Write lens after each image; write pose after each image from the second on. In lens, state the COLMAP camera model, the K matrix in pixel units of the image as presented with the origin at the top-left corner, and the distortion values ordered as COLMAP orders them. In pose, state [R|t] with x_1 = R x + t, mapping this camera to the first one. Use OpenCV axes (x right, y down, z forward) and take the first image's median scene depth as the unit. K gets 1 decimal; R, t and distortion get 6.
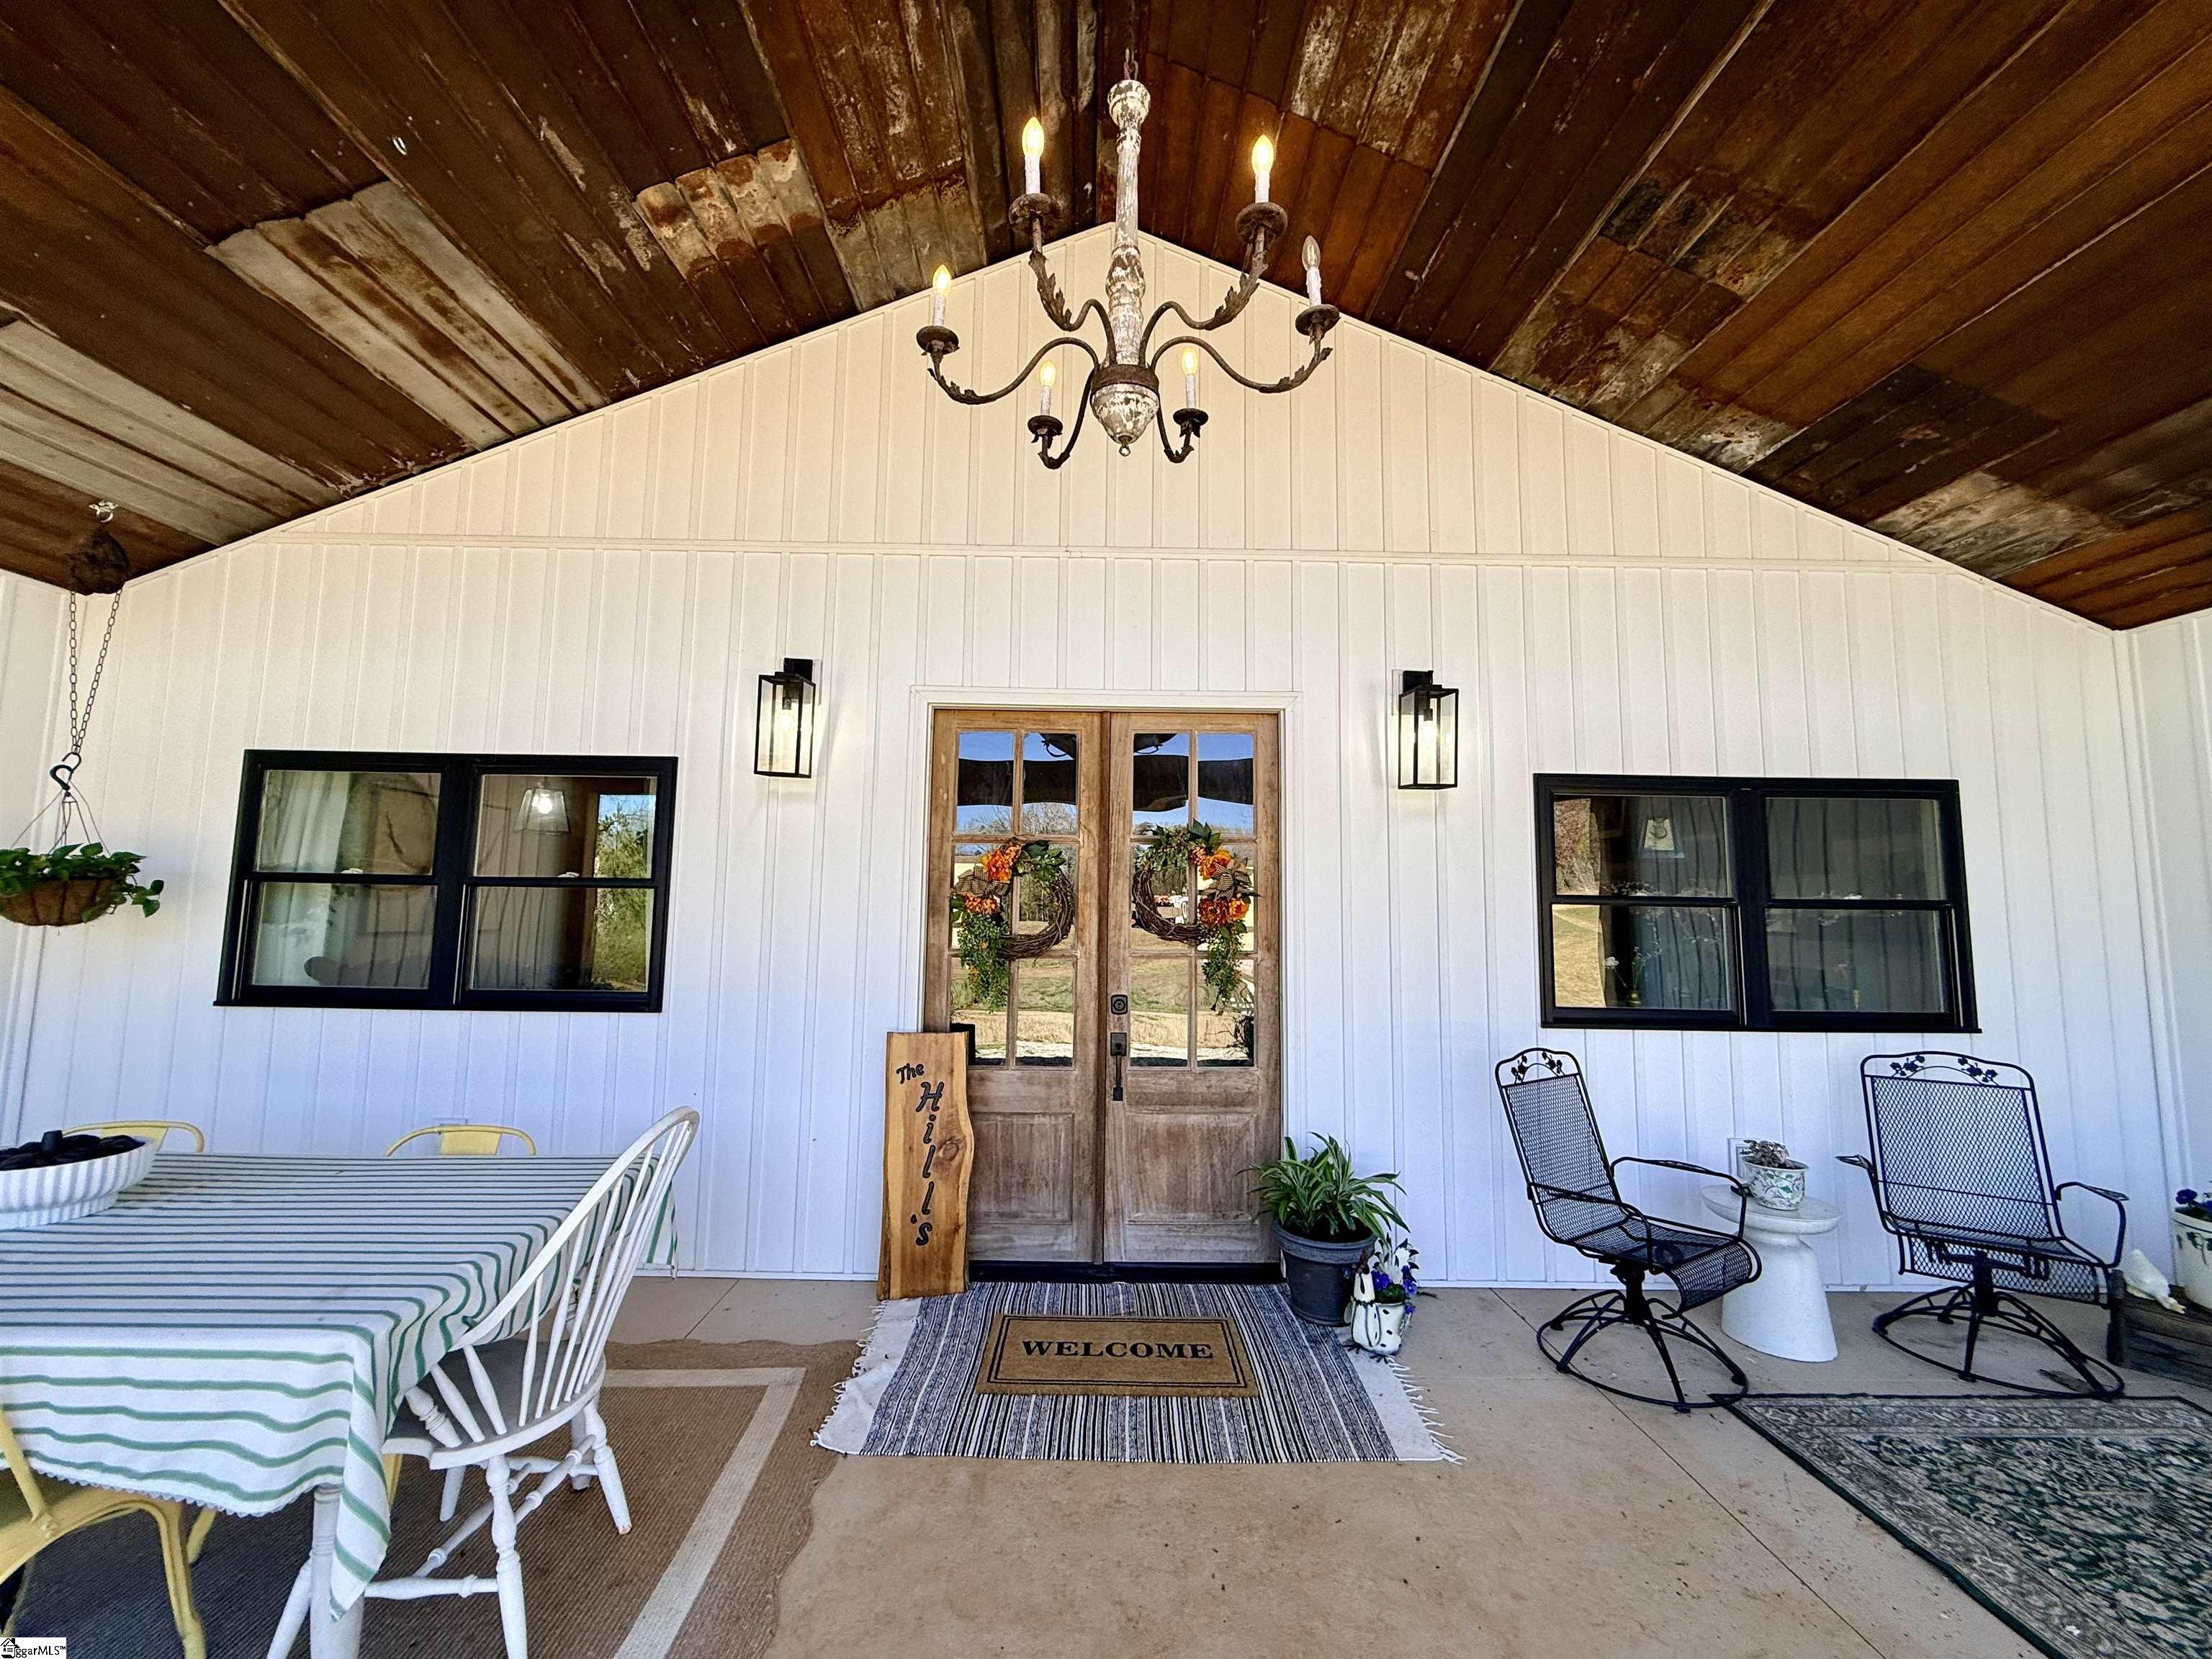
lens RADIAL K [[878.5, 0, 1097.0], [0, 878.5, 829.4], [0, 0, 1]] dist [-0.000029, -0.000237]
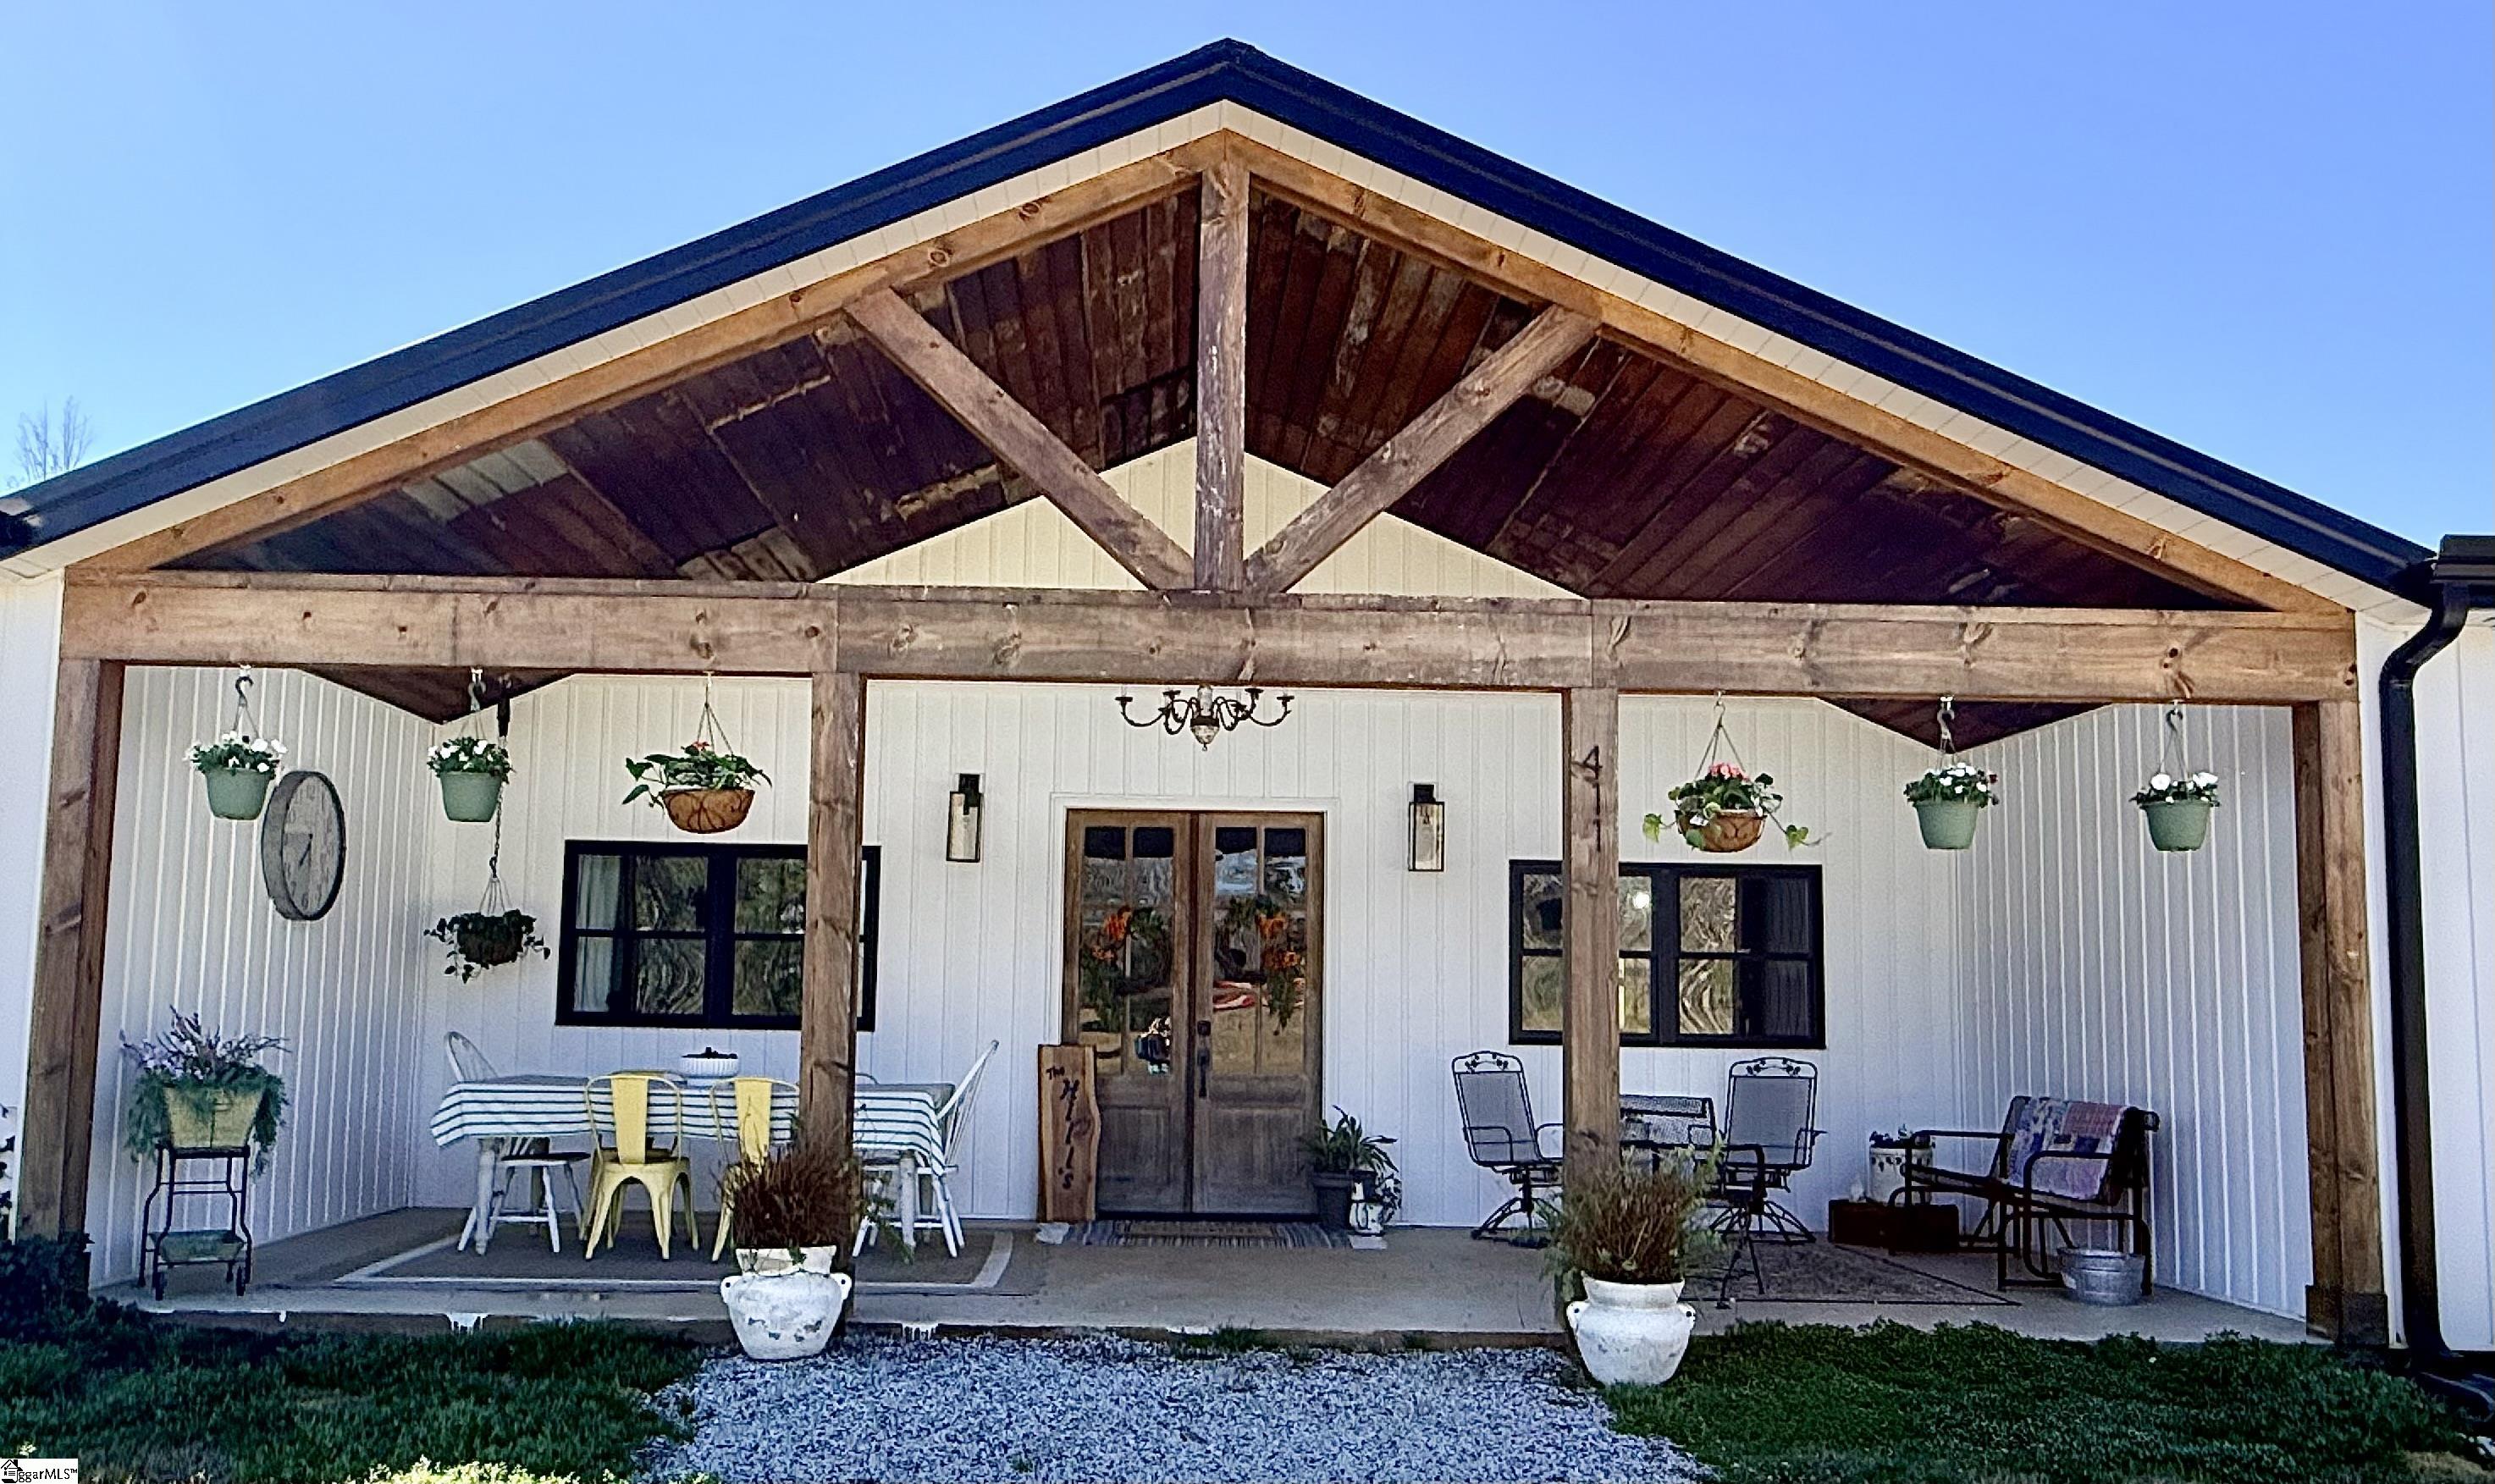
lens RADIAL K [[1895.2, 0, 1158.8], [0, 1895.2, 845.9], [0, 0, 1]] dist [-0.012366, 0.002084]
pose [[0.999956, 0.002443, -0.009022, -0.020011], [-0.002437, 0.999997, 0.000664, -0.089400], [0.009024, -0.000642, 0.999959, -2.032731]]
